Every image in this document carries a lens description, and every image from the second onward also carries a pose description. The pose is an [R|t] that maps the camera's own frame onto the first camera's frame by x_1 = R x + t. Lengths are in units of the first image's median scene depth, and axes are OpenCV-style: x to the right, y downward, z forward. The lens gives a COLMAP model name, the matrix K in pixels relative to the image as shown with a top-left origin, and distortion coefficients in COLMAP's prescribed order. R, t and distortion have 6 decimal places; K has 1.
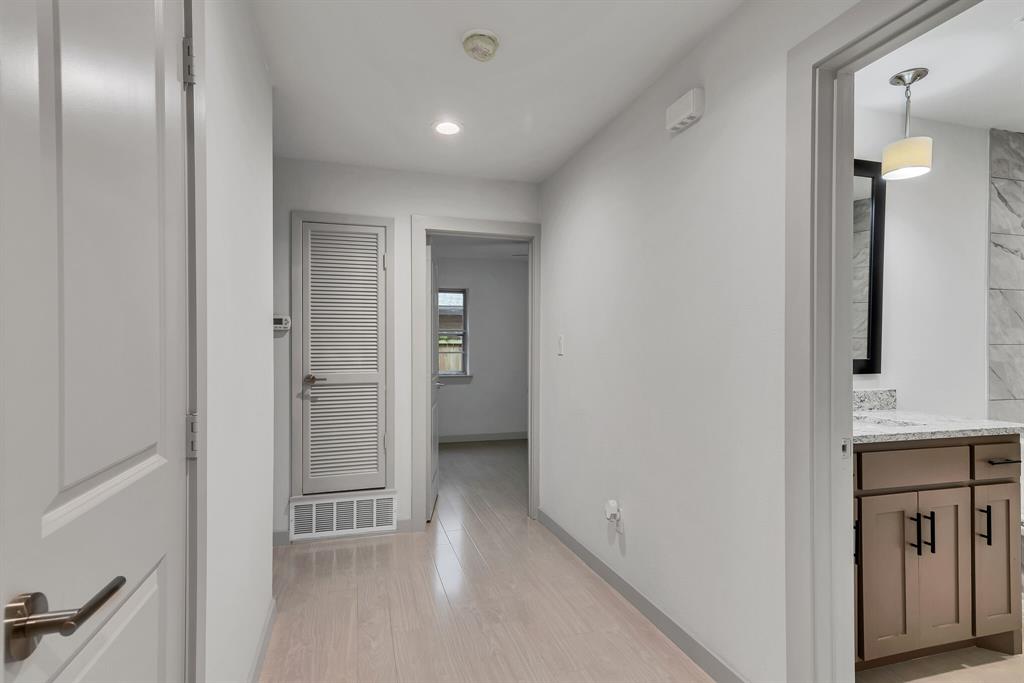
lens RADIAL K [[516.4, 0, 509.1], [0, 516.4, 347.1], [0, 0, 1]] dist [0.015391, 0.000725]
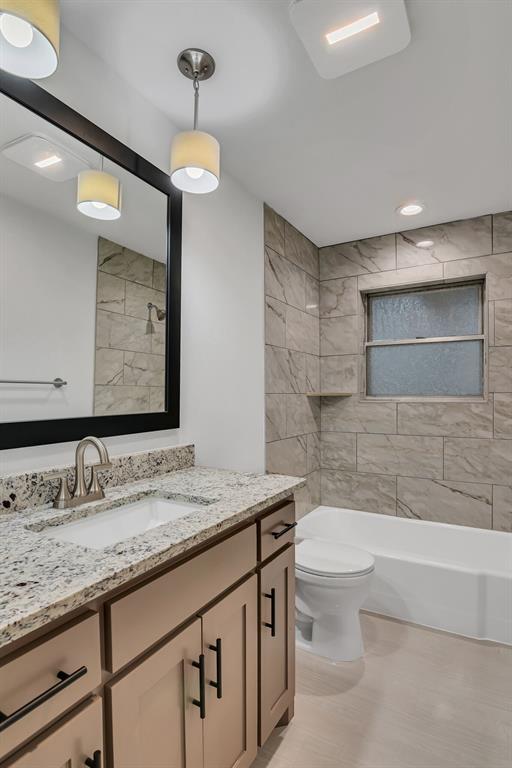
lens RADIAL K [[385.5, 0, 256.0], [0, 385.5, 384.0], [0, 0, 1]] dist [-0.000460, -0.000110]
pose [[0.738271, 0.012194, 0.674394, 0.459816], [0.006136, 0.999674, -0.024793, -0.007645], [-0.674476, 0.022442, 0.737956, 0.537496]]
